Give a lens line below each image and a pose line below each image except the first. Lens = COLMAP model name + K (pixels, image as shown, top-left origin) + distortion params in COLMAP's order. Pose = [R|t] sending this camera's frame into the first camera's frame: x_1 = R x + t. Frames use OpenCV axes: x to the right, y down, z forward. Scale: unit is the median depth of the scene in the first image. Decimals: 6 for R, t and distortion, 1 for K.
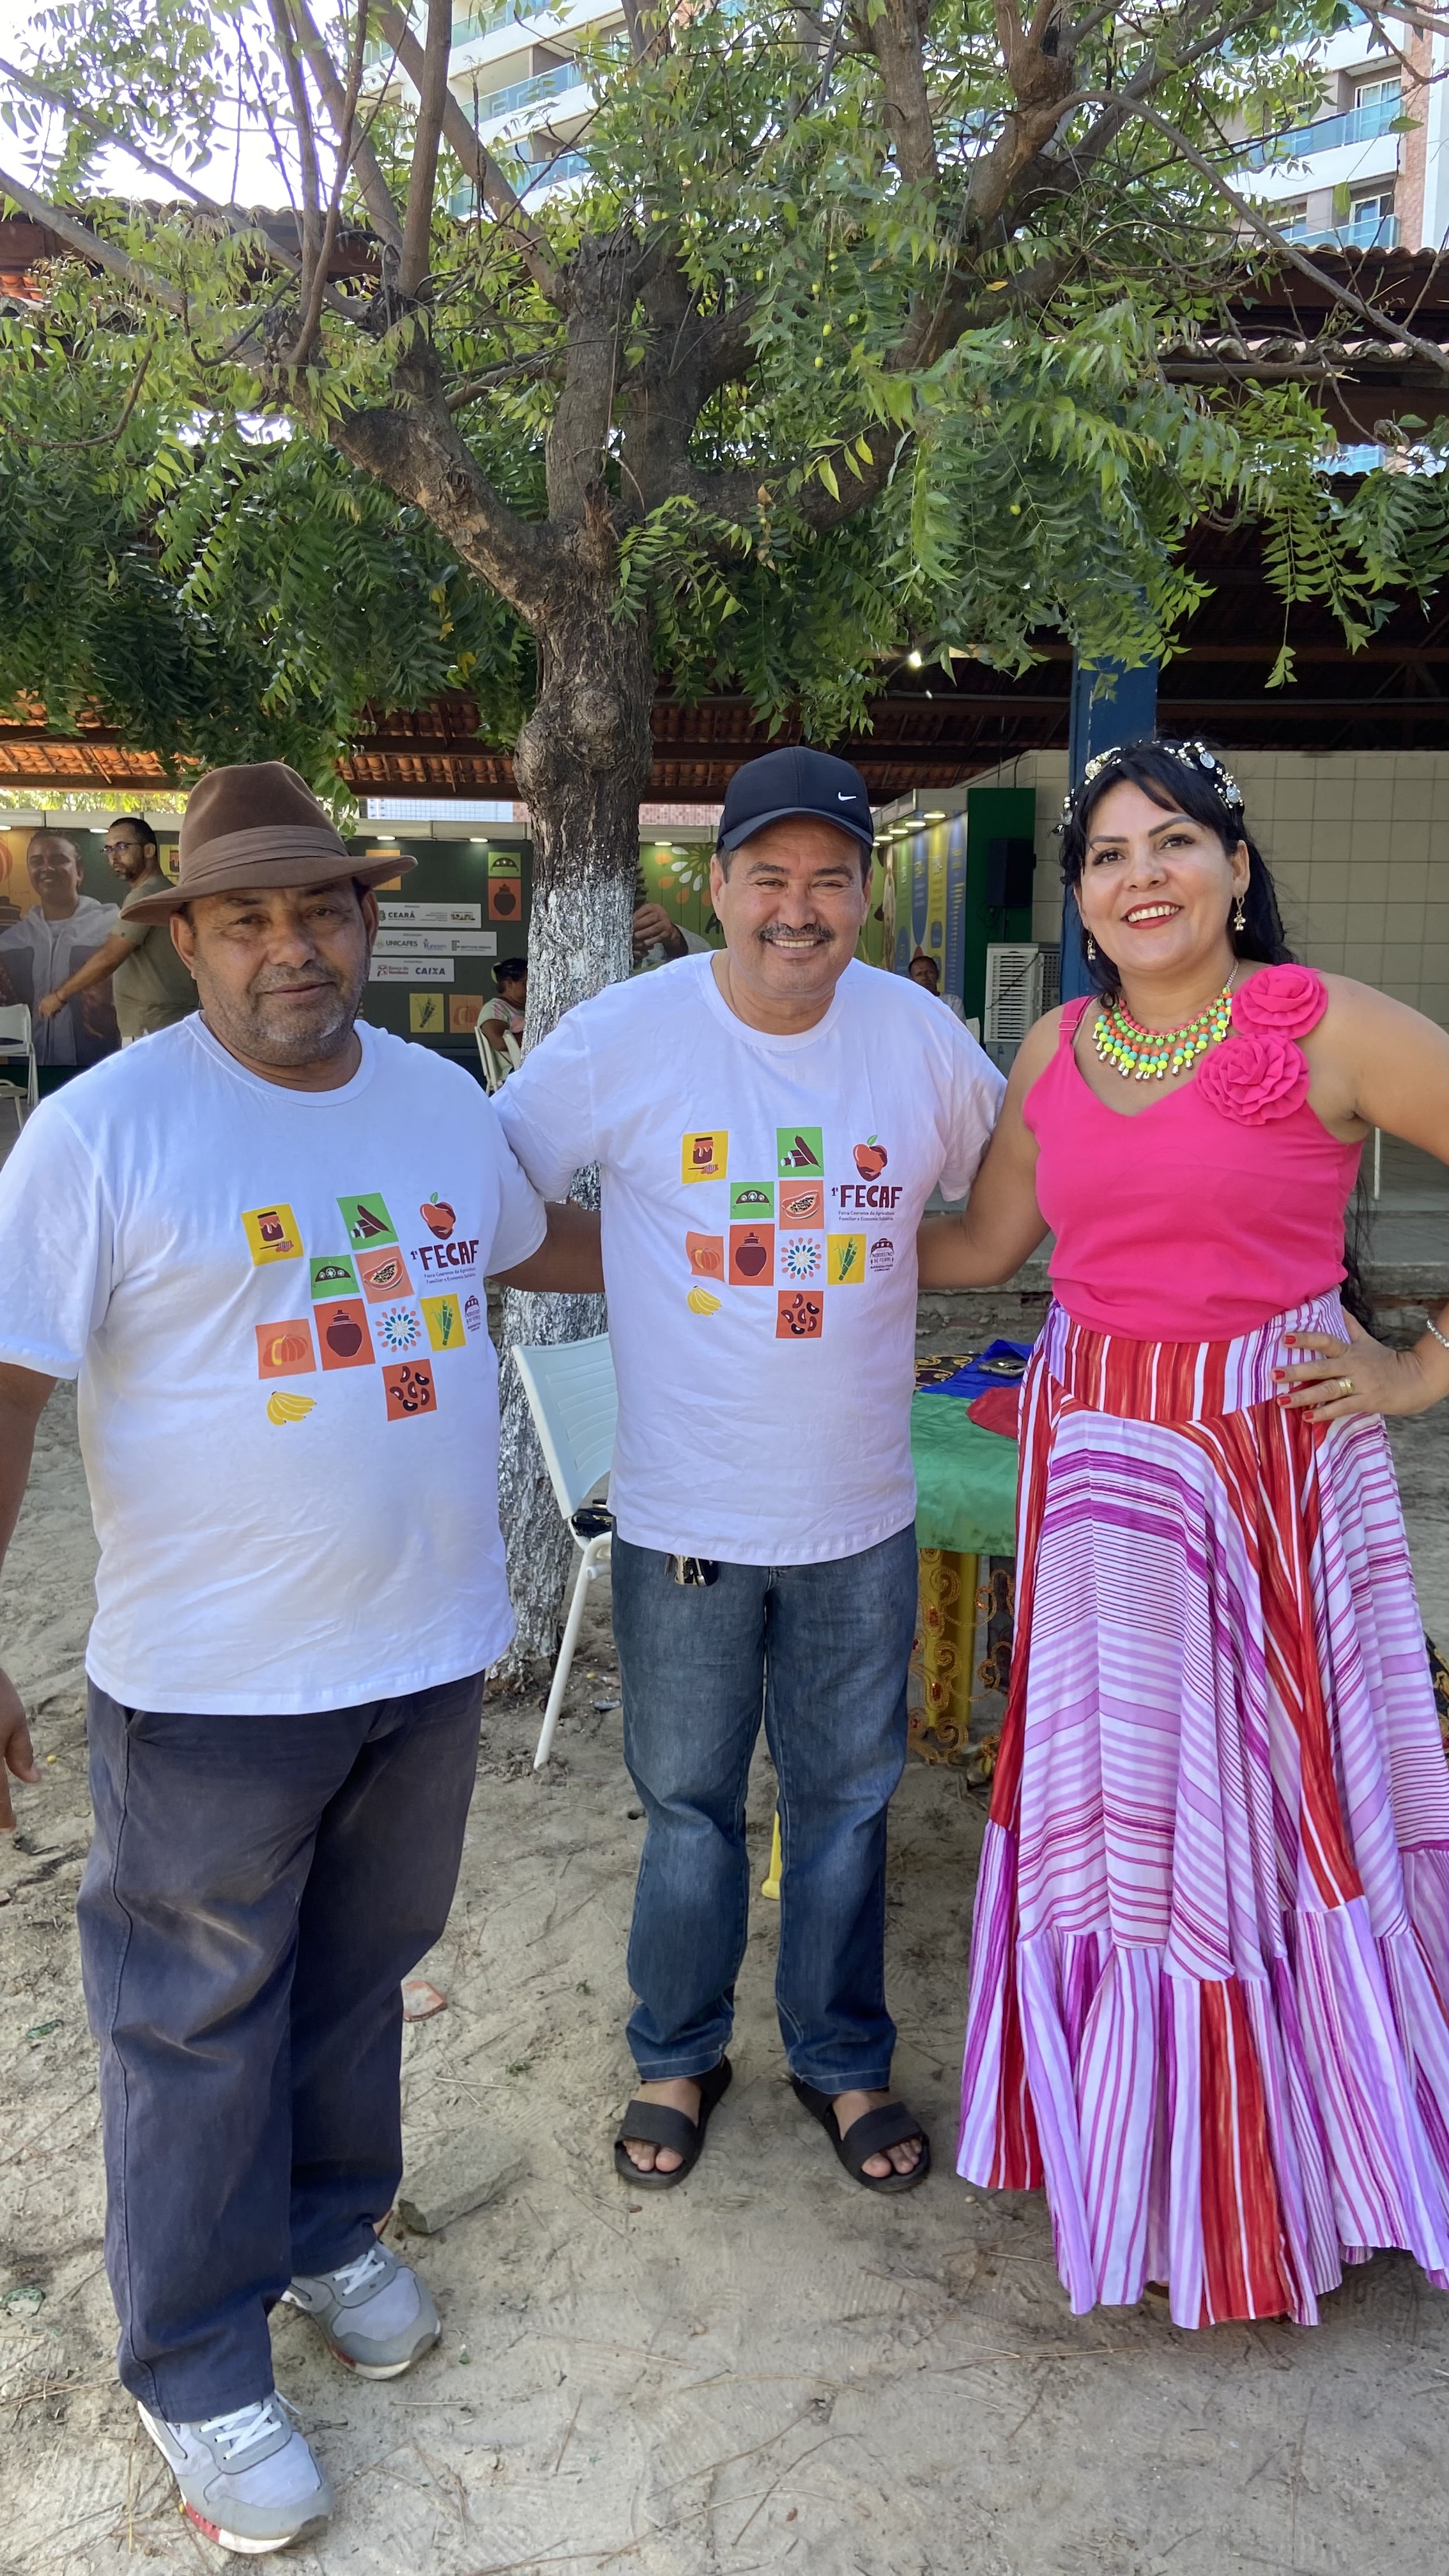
lens RADIAL K [[1977.9, 0, 724.5], [0, 1977.9, 1288.0], [0, 0, 1]] dist [0.098773, -0.074163]
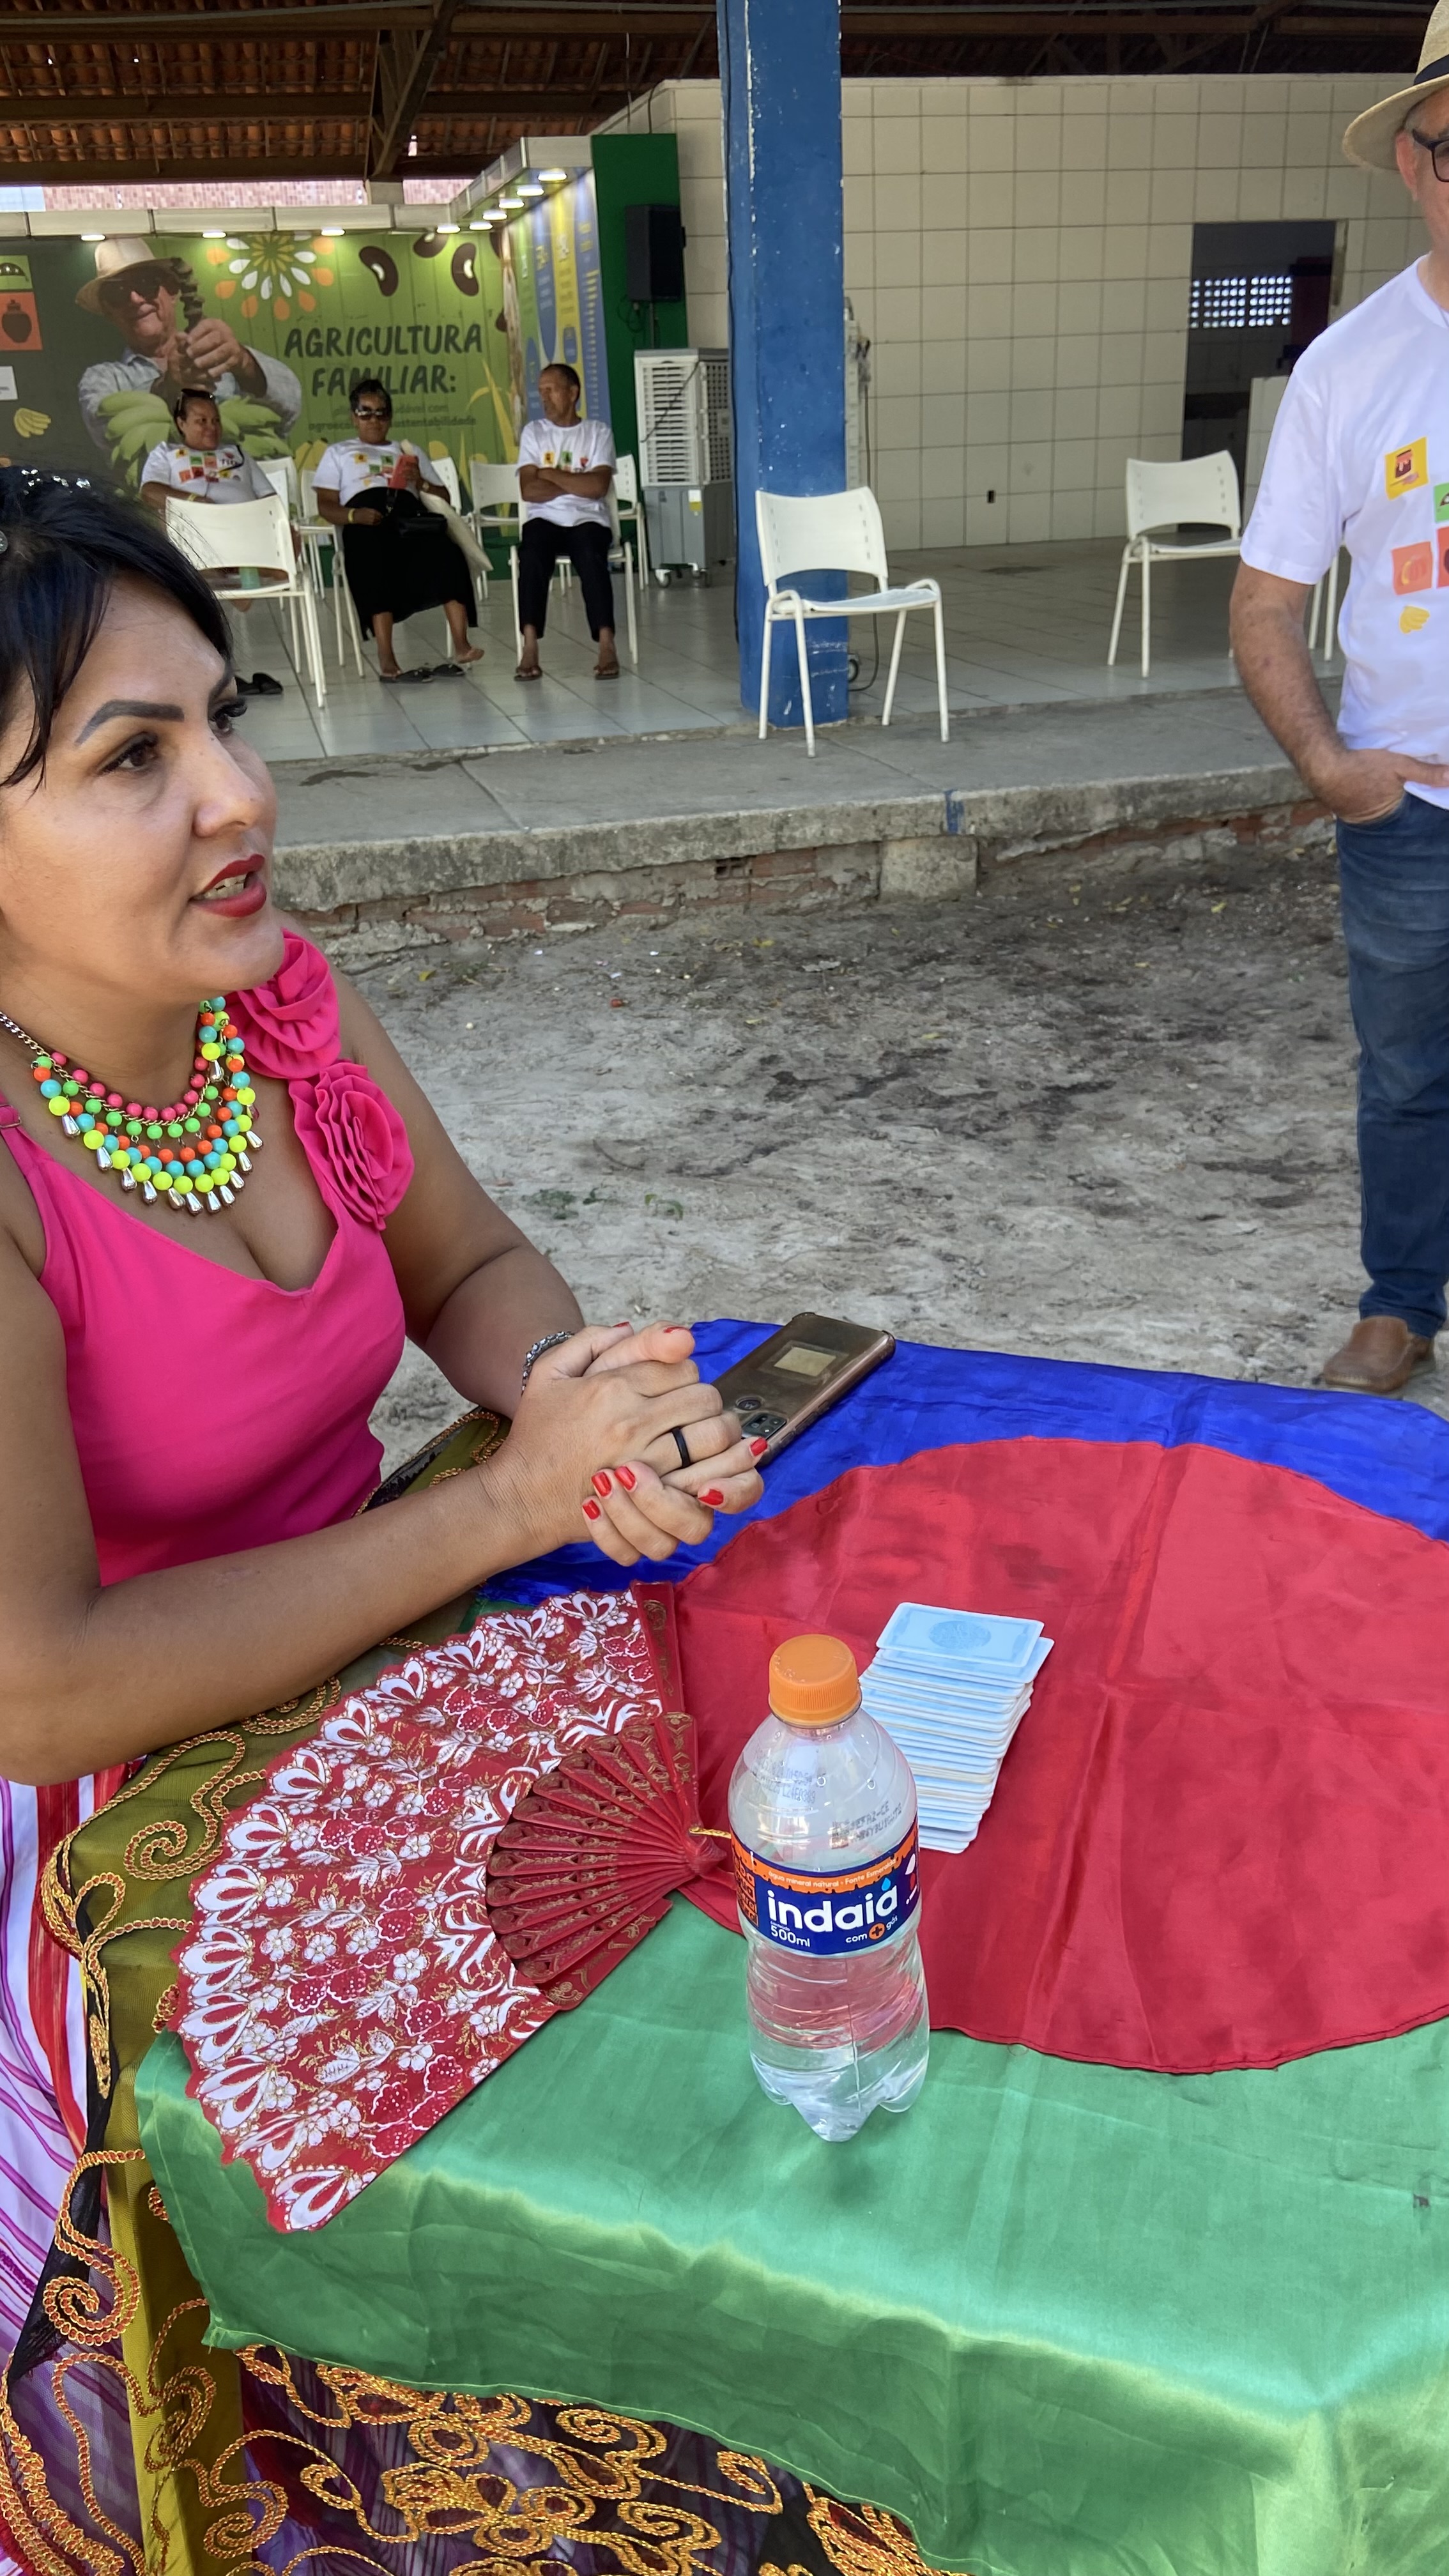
lens RADIAL K [[1945.4, 0, 755.4], [0, 1945.4, 1280.2], [0, 0, 1]] dist [0.114566, -0.137650]
pose [[0.982745, -0.114635, 0.145157, 0.021261], [0.074095, 0.963054, 0.258914, -0.016852], [-0.169475, -0.243691, 0.954931, 0.137706]]
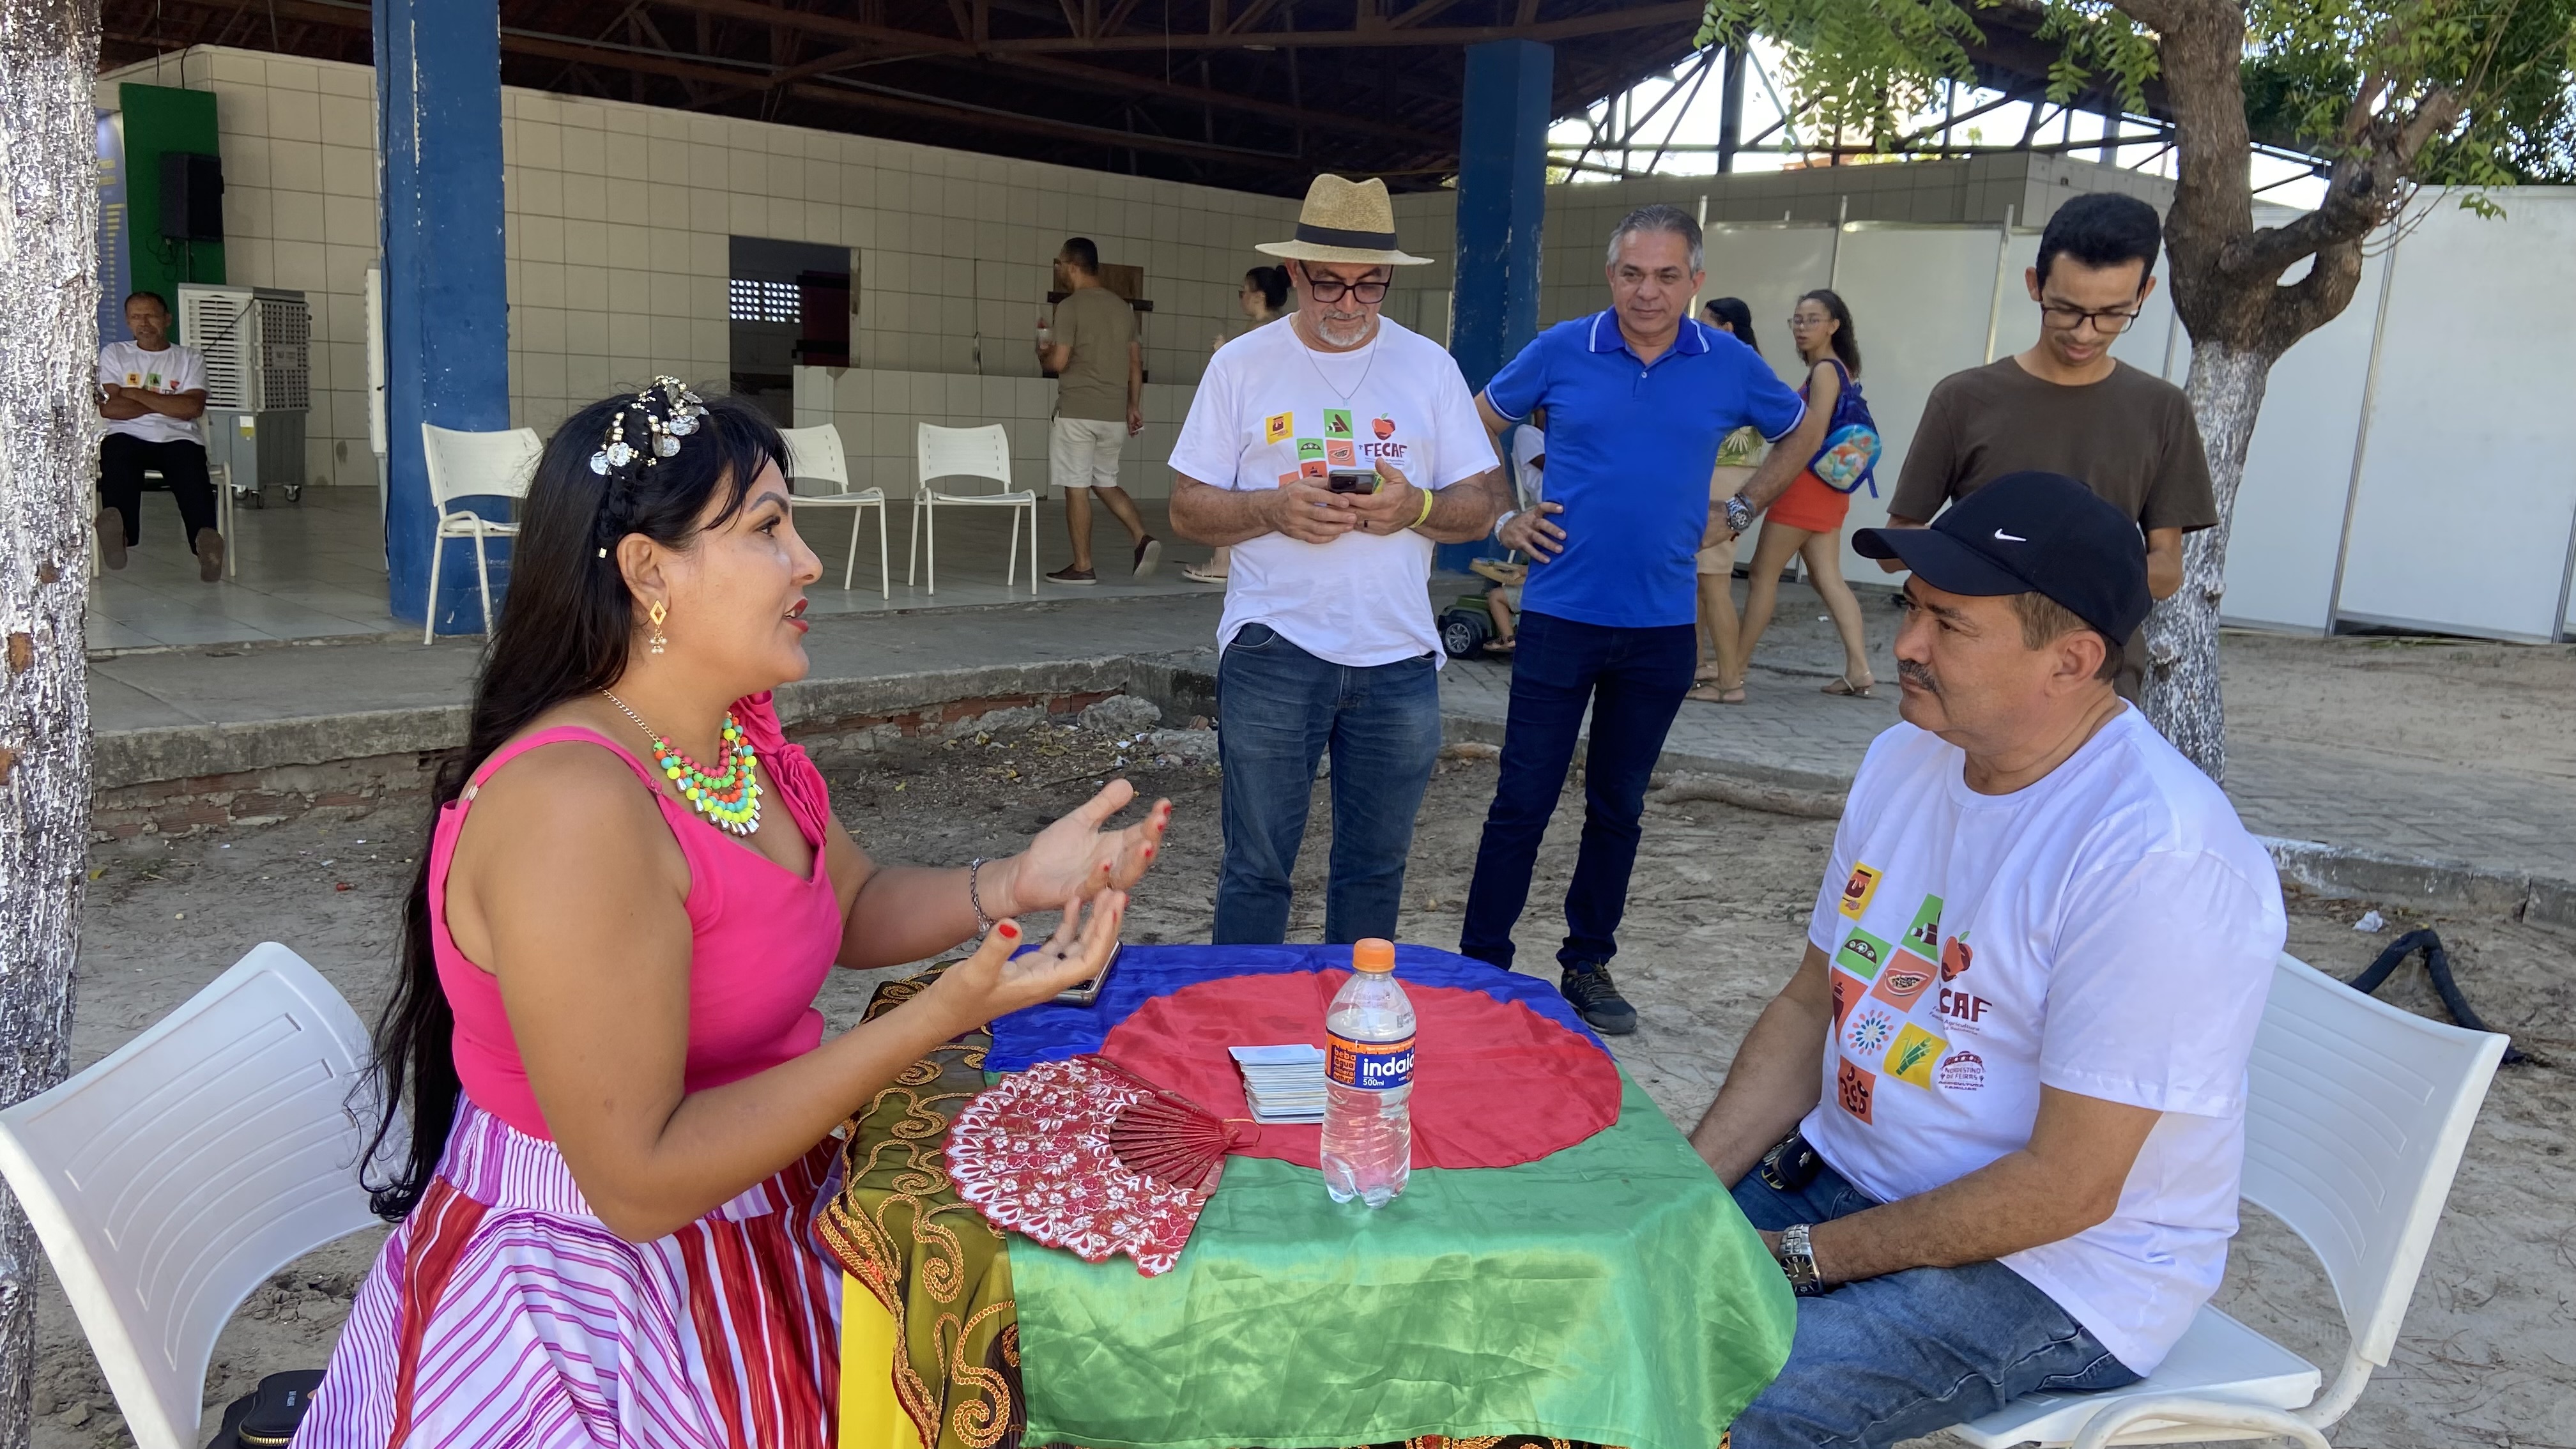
lens RADIAL K [[1945.4, 0, 1288.0], [0, 1945.4, 724.5], [0, 0, 1]] dist [0.114566, -0.137650]
pose [[0.775732, -0.084162, 0.625425, -0.030385], [0.065166, 0.996452, 0.053263, -0.013084], [-0.627689, -0.000561, 0.778464, 0.108570]]
